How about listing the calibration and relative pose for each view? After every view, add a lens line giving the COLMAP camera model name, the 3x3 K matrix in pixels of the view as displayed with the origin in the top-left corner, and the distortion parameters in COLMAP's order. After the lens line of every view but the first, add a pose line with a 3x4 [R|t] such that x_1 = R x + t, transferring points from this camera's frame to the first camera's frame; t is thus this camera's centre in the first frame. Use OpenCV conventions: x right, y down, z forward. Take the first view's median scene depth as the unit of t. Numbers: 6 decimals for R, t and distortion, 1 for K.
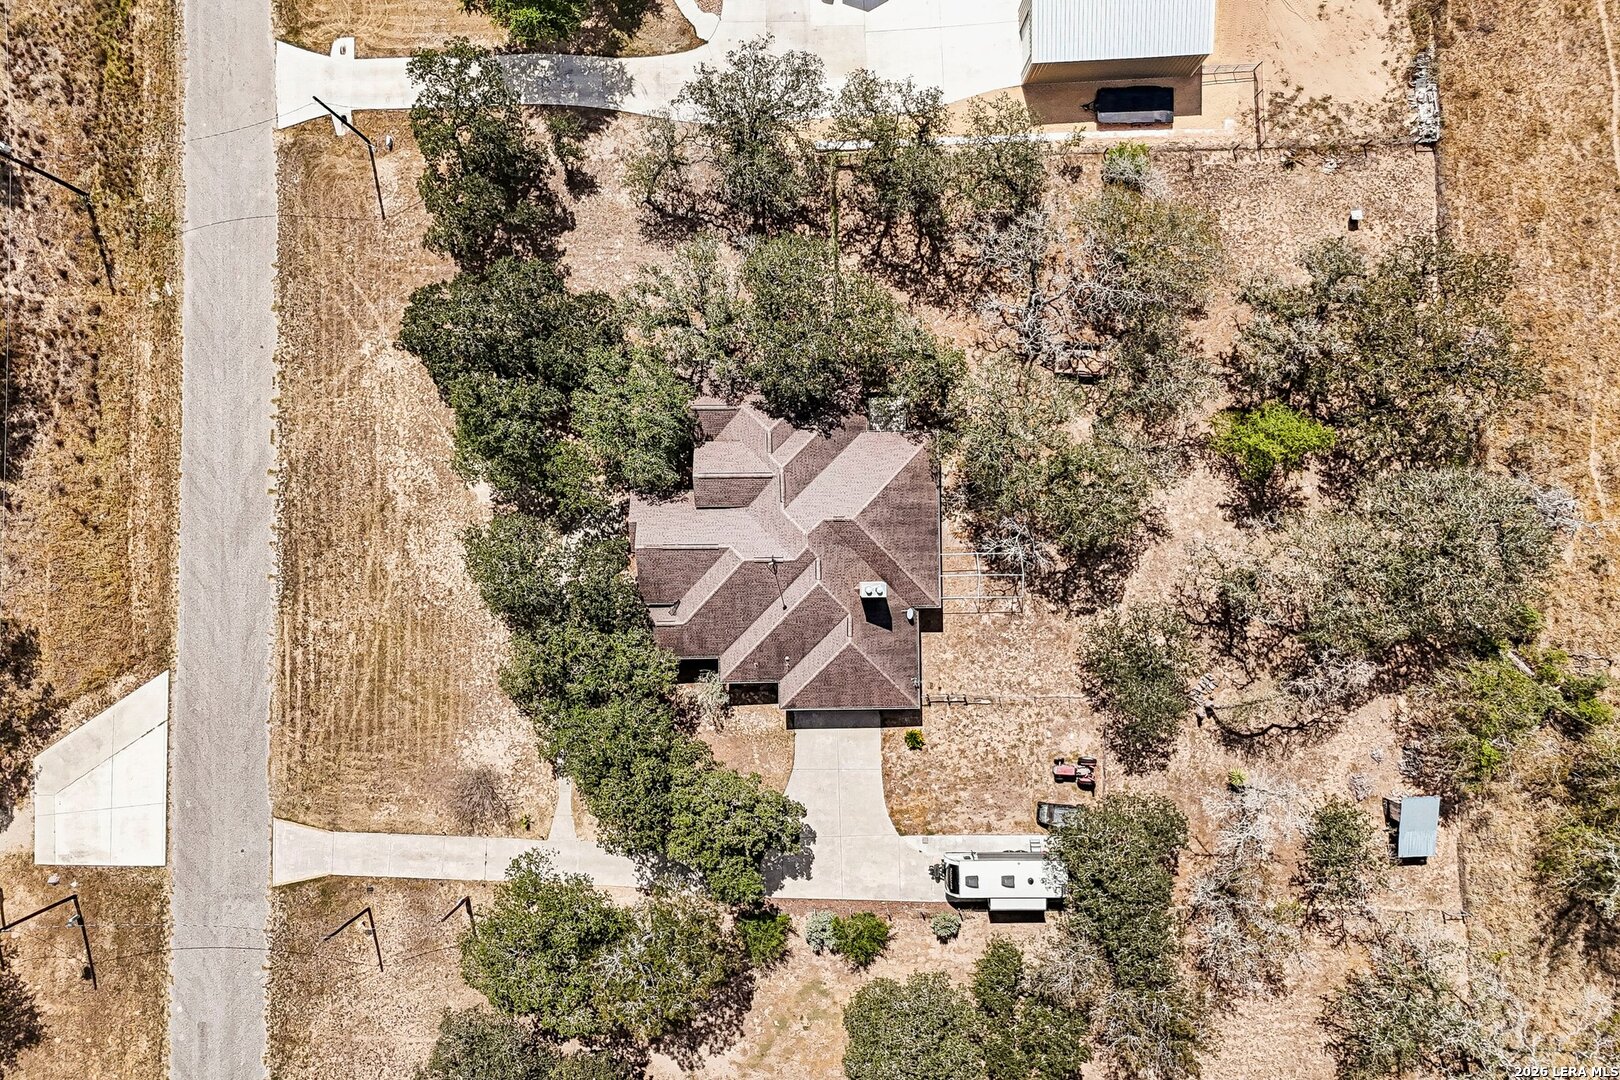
lens RADIAL K [[1200.4, 0, 815.0], [0, 1200.4, 544.9], [0, 0, 1]] dist [0.060604, -0.057162]
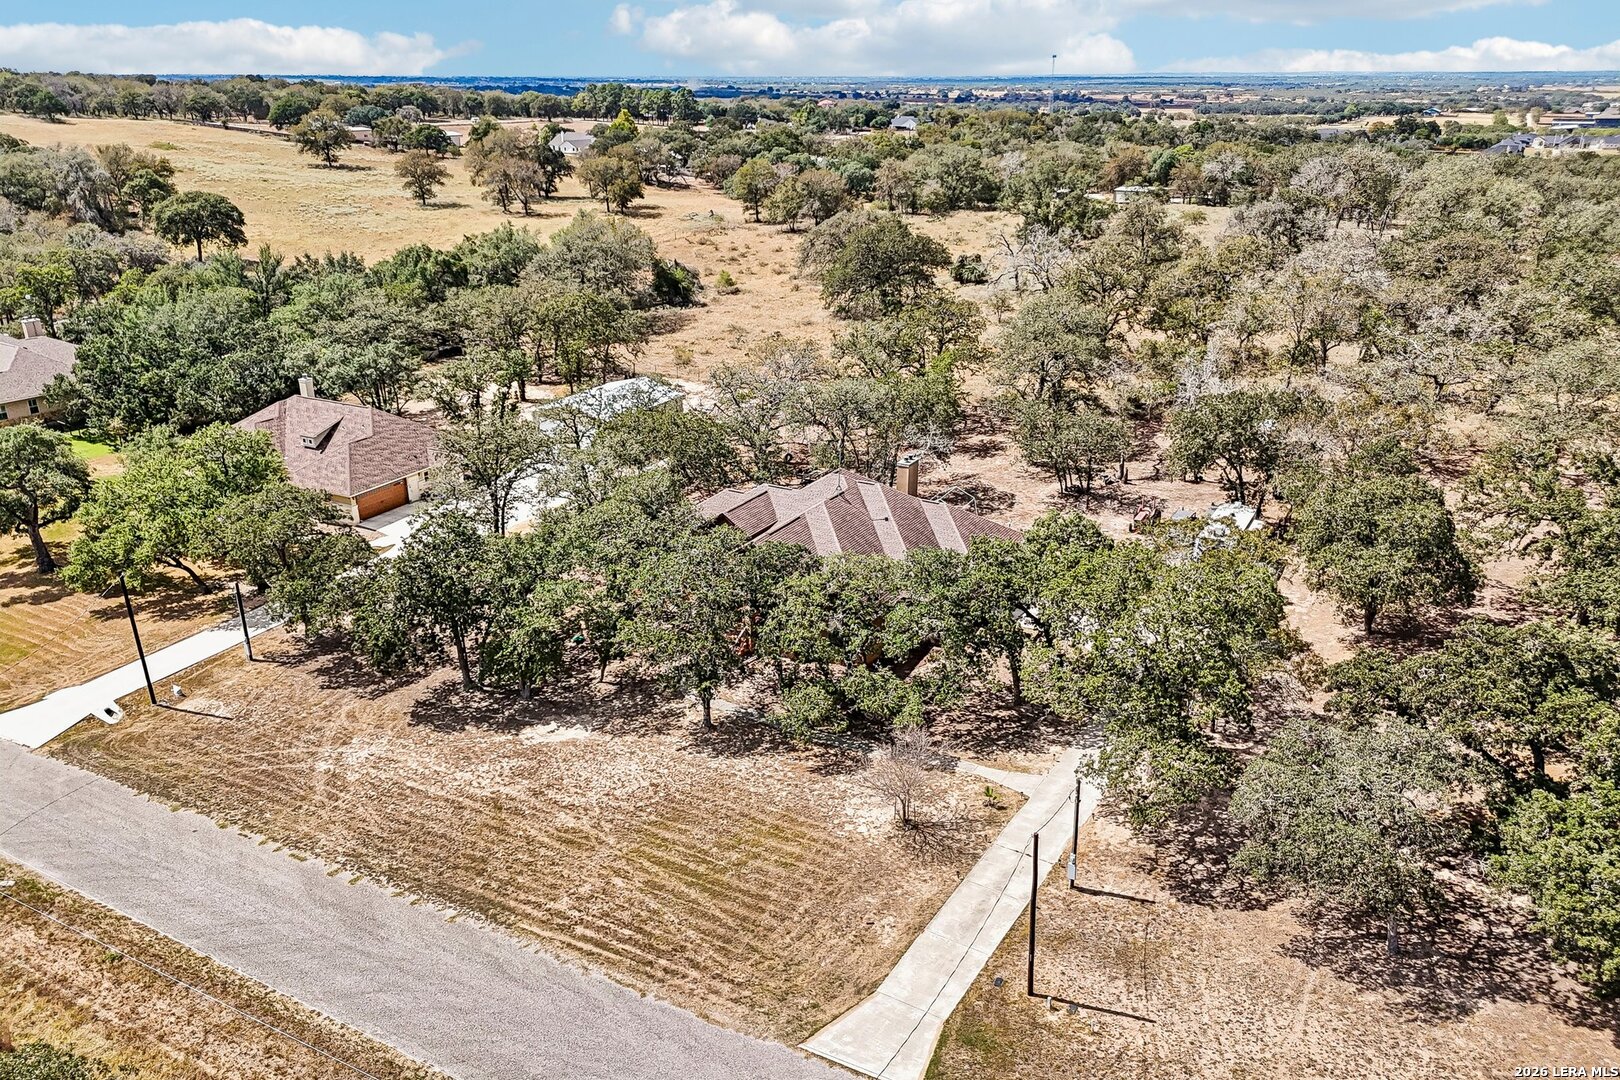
lens RADIAL K [[1200.4, 0, 815.0], [0, 1200.4, 544.9], [0, 0, 1]] dist [0.060604, -0.057162]
pose [[0.505114, -0.318577, 0.802103, -0.785416], [0.863048, 0.183206, -0.470728, 0.433511], [0.003013, 0.930024, 0.367487, 0.608556]]
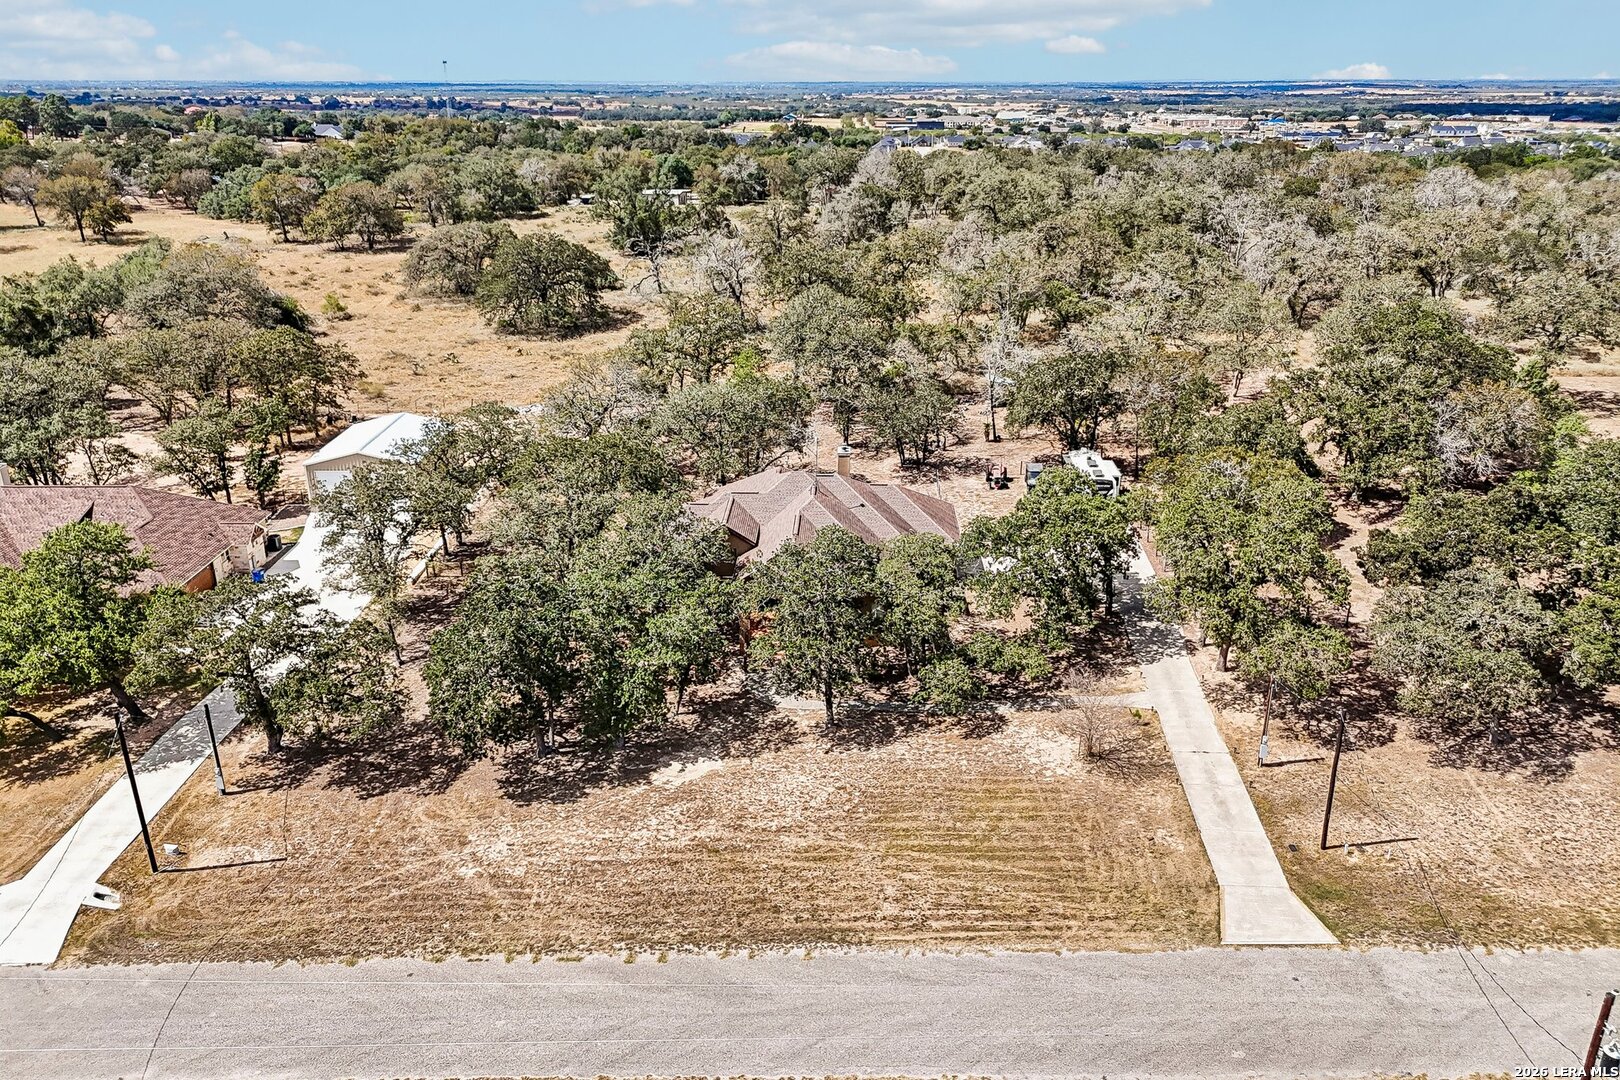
lens RADIAL K [[1200.4, 0, 815.0], [0, 1200.4, 544.9], [0, 0, 1]] dist [0.060604, -0.057162]
pose [[0.040147, -0.363970, 0.930545, -0.921714], [0.999192, 0.012916, -0.038057, 0.049262], [0.001832, 0.931321, 0.364195, 0.606938]]
